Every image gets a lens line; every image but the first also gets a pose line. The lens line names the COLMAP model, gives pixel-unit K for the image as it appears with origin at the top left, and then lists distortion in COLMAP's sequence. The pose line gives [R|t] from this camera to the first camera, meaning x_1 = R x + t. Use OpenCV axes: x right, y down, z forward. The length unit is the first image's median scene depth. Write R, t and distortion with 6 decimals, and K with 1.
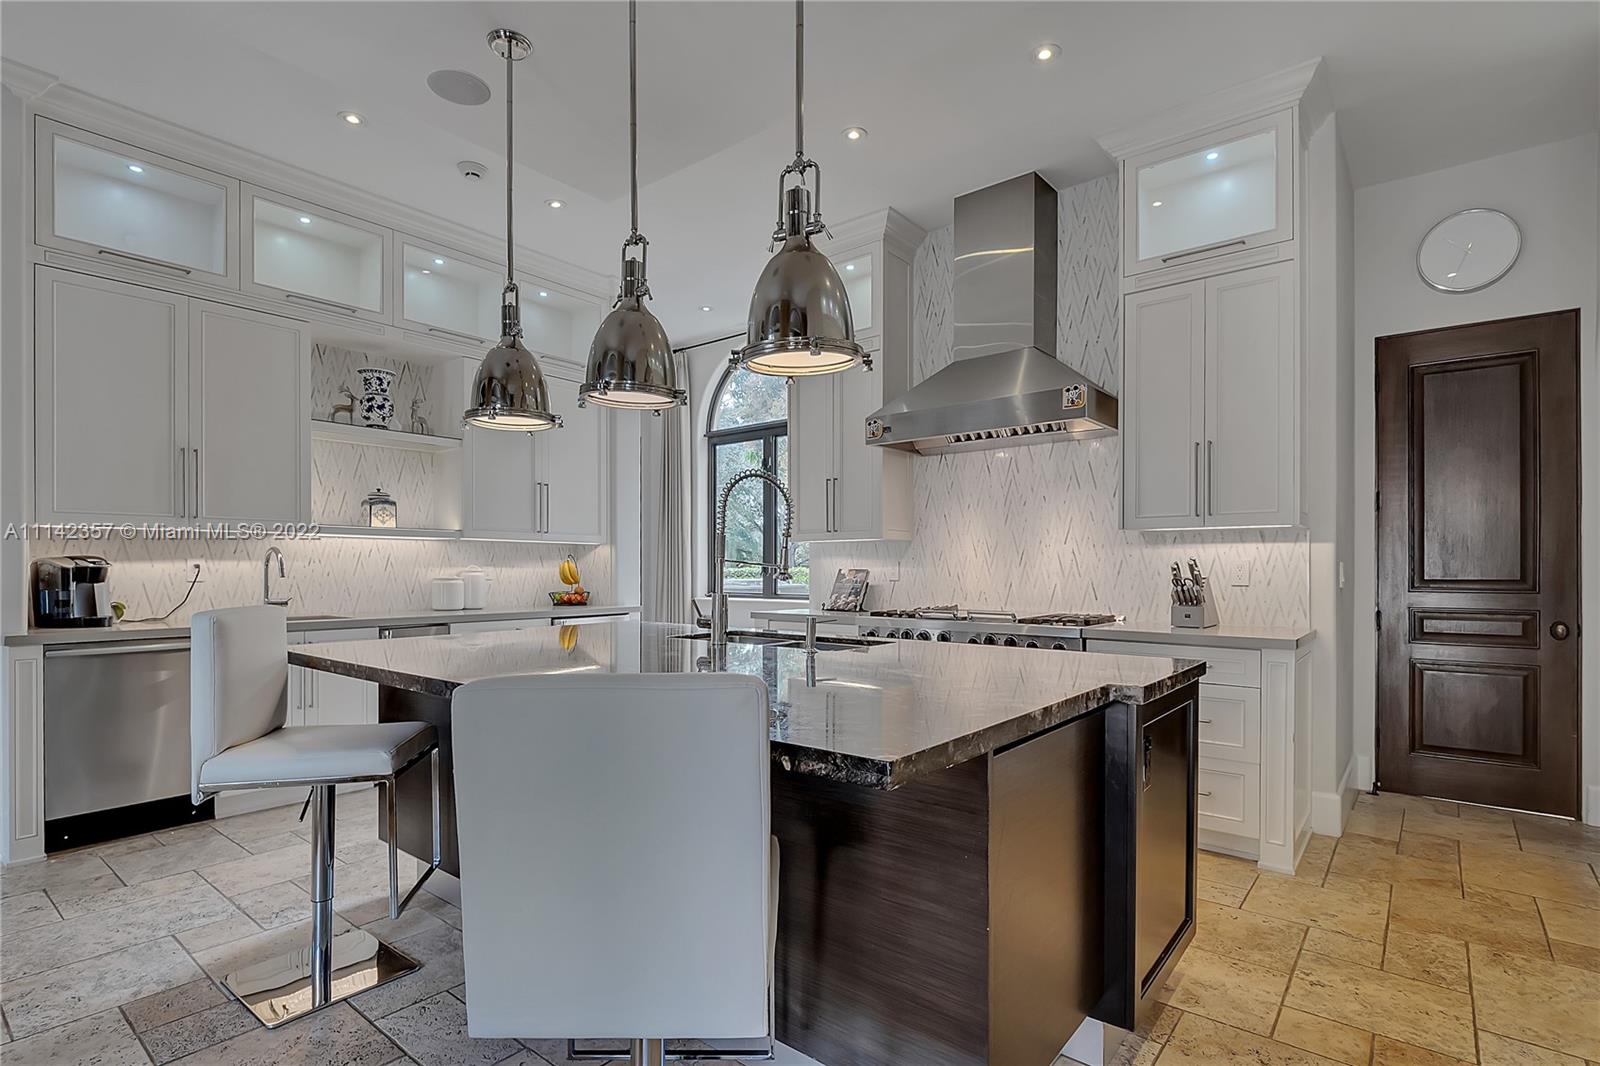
lens RADIAL K [[773.3, 0, 807.1], [0, 773.3, 574.6], [0, 0, 1]] dist [-0.012587, -0.000612]
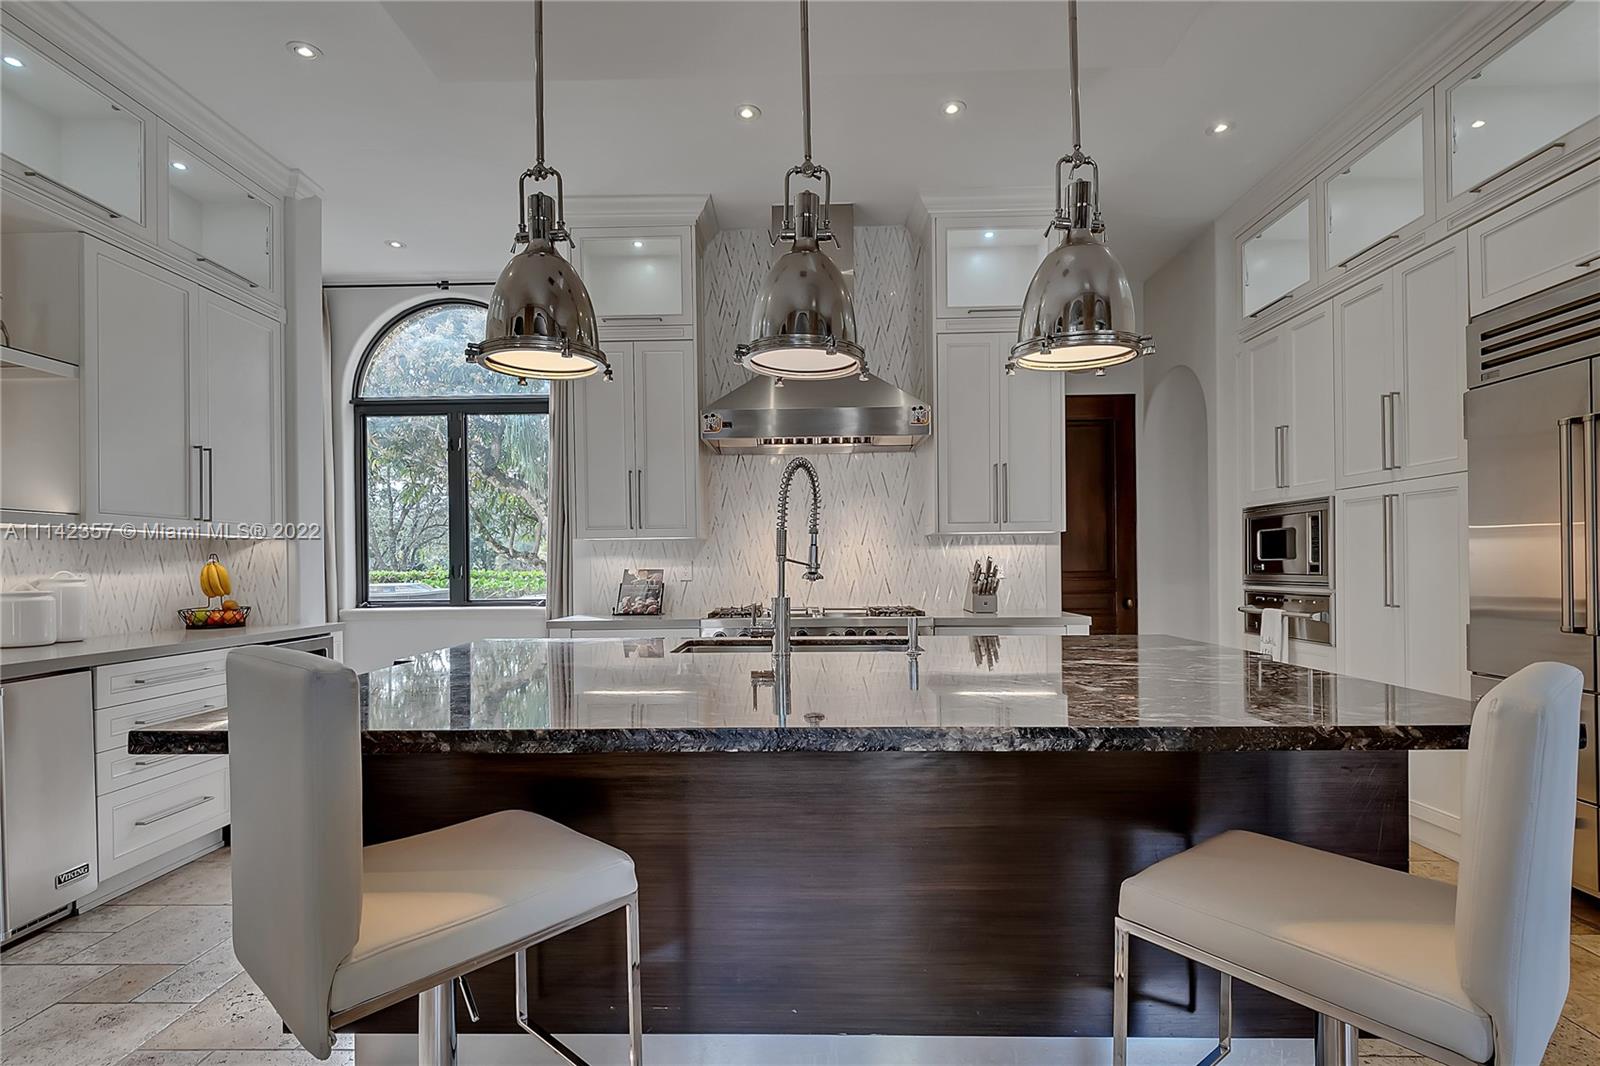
lens RADIAL K [[734.7, 0, 799.8], [0, 734.7, 560.4], [0, 0, 1]] dist [0.002920, -0.002089]
pose [[0.787913, -0.005766, 0.615759, -0.340009], [0.015349, 0.999829, -0.010278, -0.005770], [-0.615595, 0.017549, 0.787867, 0.191170]]
